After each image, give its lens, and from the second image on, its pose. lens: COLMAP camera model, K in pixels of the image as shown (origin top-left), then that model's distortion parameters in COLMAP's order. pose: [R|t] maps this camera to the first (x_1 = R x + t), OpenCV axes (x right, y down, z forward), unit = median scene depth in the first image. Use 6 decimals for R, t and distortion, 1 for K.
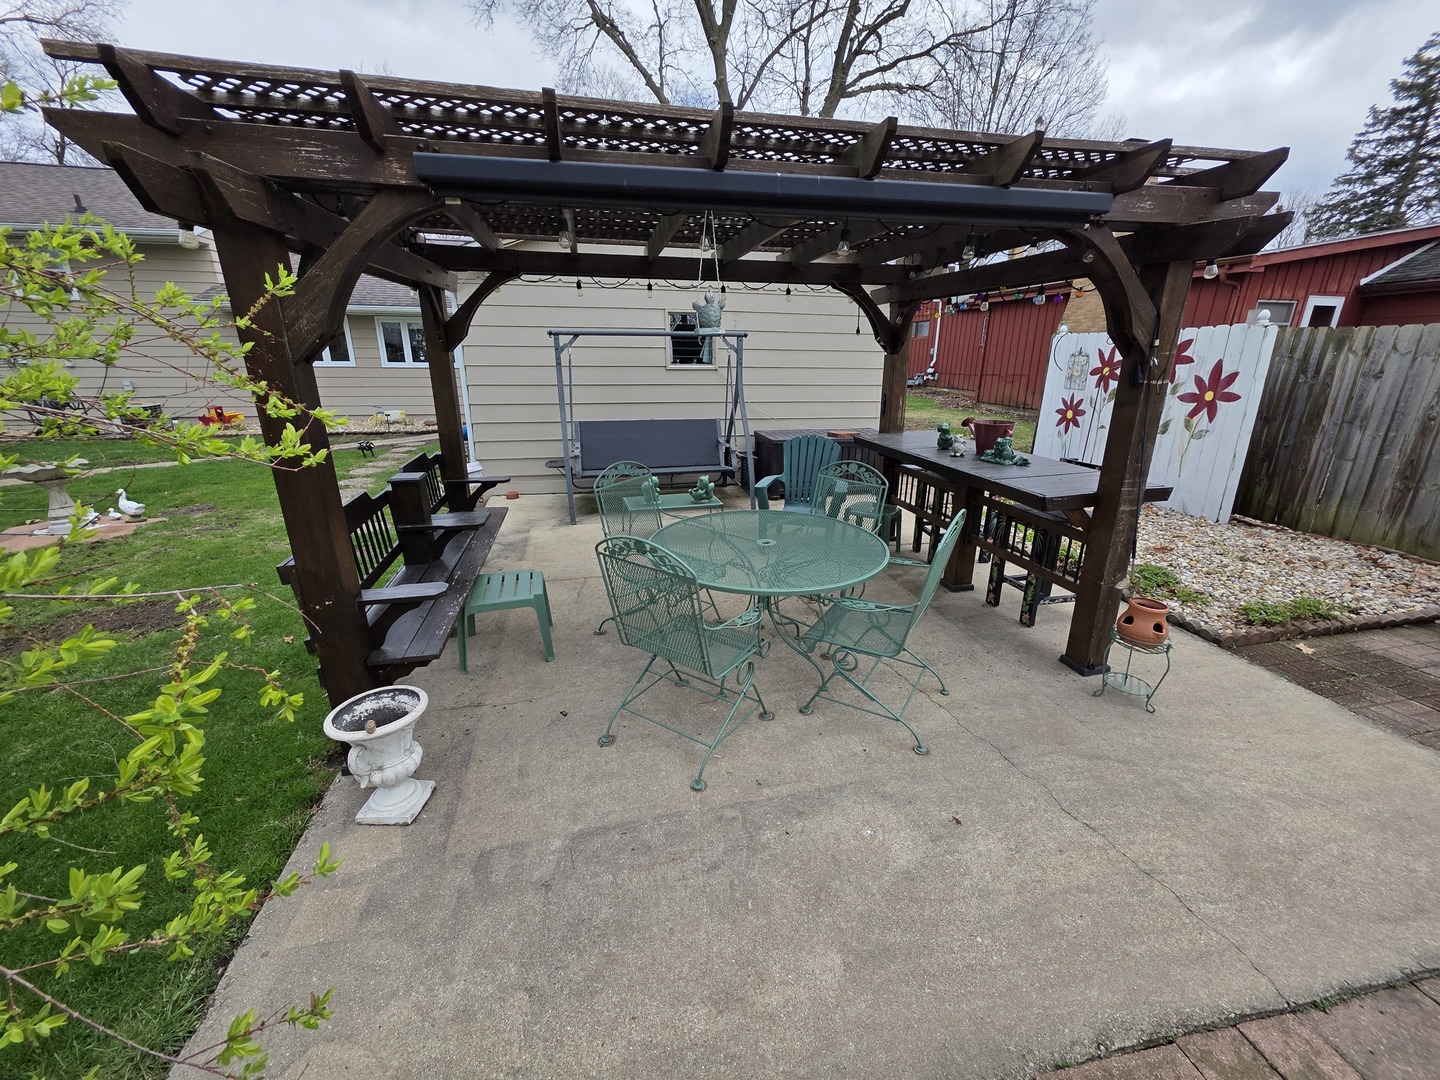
lens RADIAL K [[574.7, 0, 719.0], [0, 574.7, 535.0], [0, 0, 1]] dist [-0.001311, 0.002179]
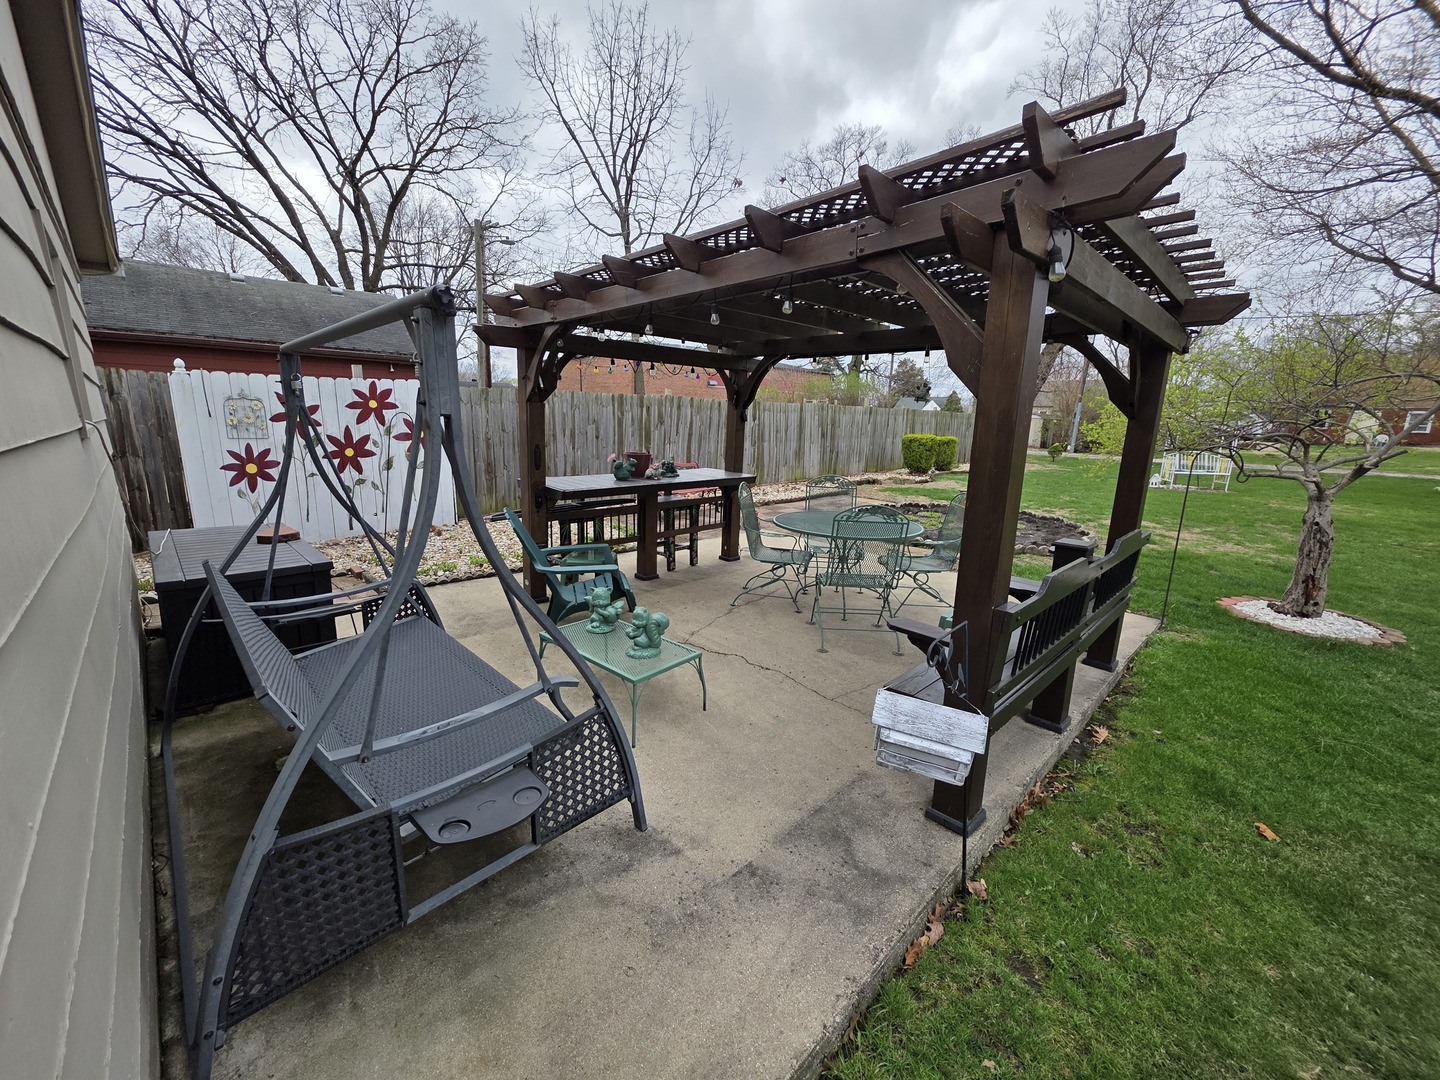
lens RADIAL K [[574.7, 0, 716.7], [0, 574.7, 541.0], [0, 0, 1]] dist [-0.001311, 0.002179]
pose [[-0.519385, -0.195130, 0.831963, -0.774162], [0.239525, 0.901310, 0.360928, -0.435069], [-0.820285, 0.386736, -0.421389, 1.435787]]
